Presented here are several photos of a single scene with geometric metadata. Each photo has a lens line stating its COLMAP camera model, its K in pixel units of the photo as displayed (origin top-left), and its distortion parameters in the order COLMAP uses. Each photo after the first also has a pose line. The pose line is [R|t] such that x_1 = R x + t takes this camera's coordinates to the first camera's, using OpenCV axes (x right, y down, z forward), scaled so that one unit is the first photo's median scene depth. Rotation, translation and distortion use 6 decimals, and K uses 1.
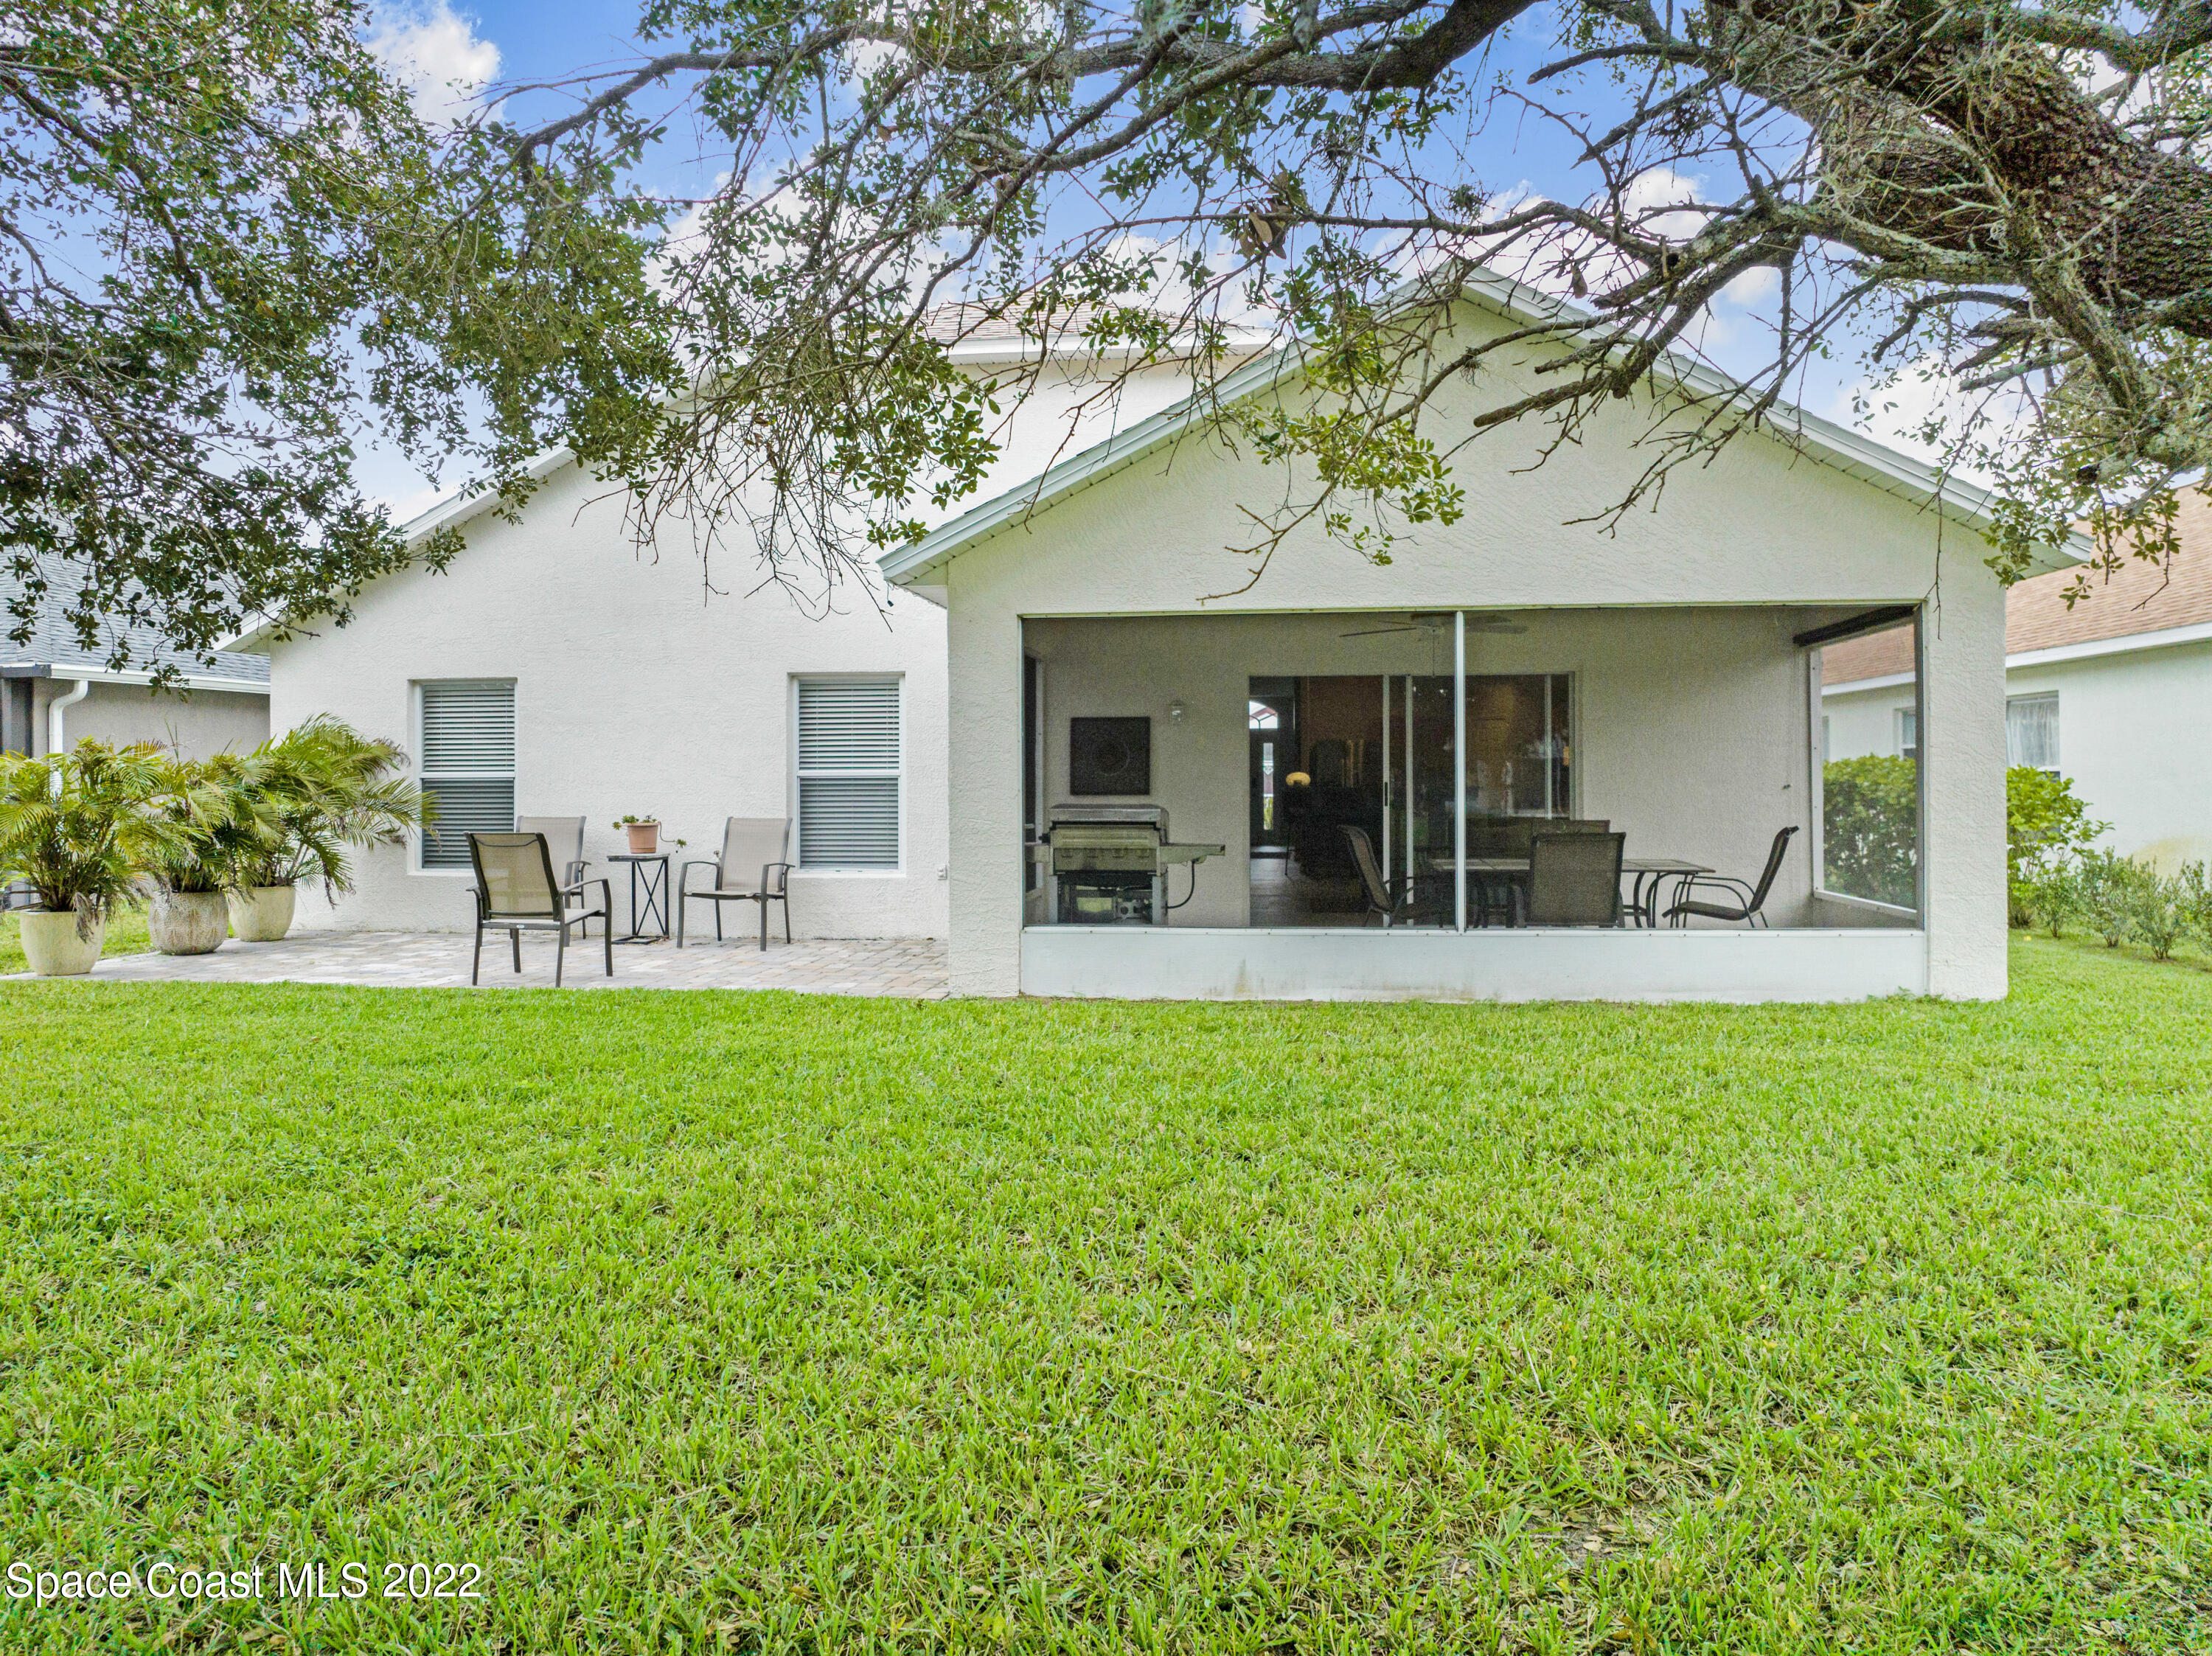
lens RADIAL K [[1562.3, 0, 1106.0], [0, 1562.3, 828.0], [0, 0, 1]] dist [-0.043229, 0.007955]
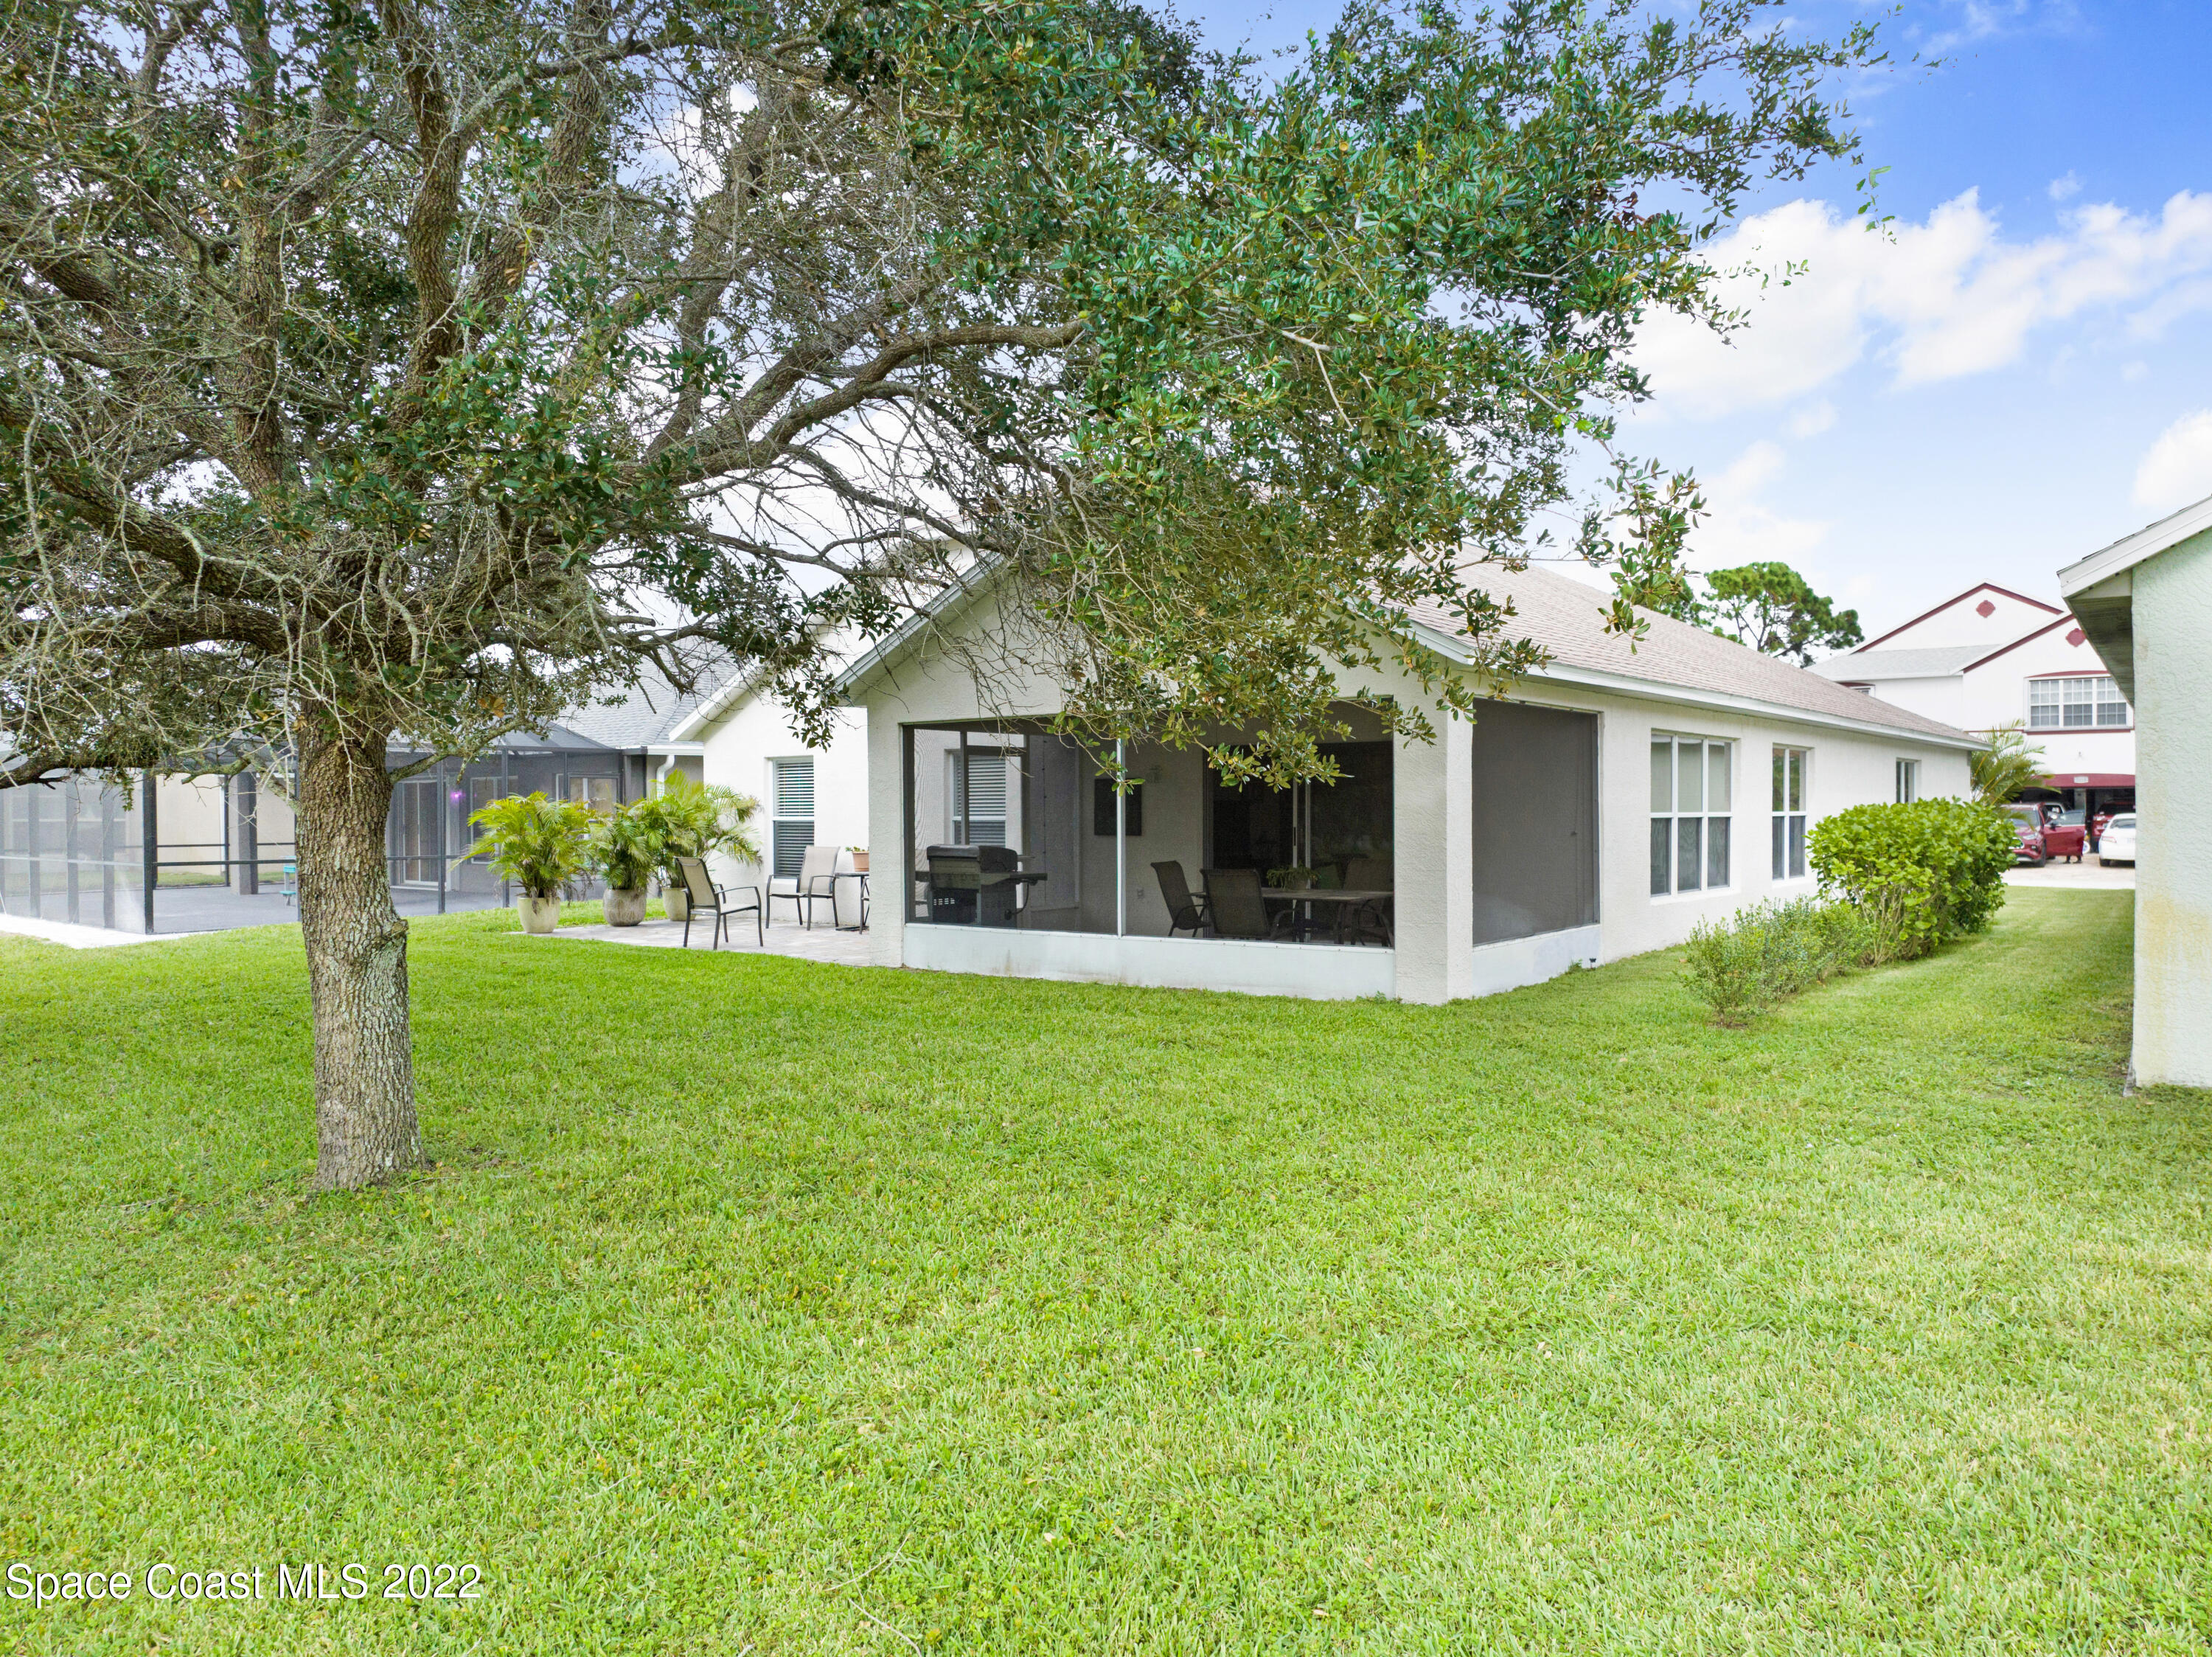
lens RADIAL K [[1562.5, 0, 1106.0], [0, 1562.5, 828.5], [0, 0, 1]] dist [-0.043229, 0.007955]
pose [[0.856471, 0.004520, -0.516175, 0.852927], [-0.008430, 0.999951, -0.005233, -0.024163], [0.516126, 0.008833, 0.856467, -0.232433]]
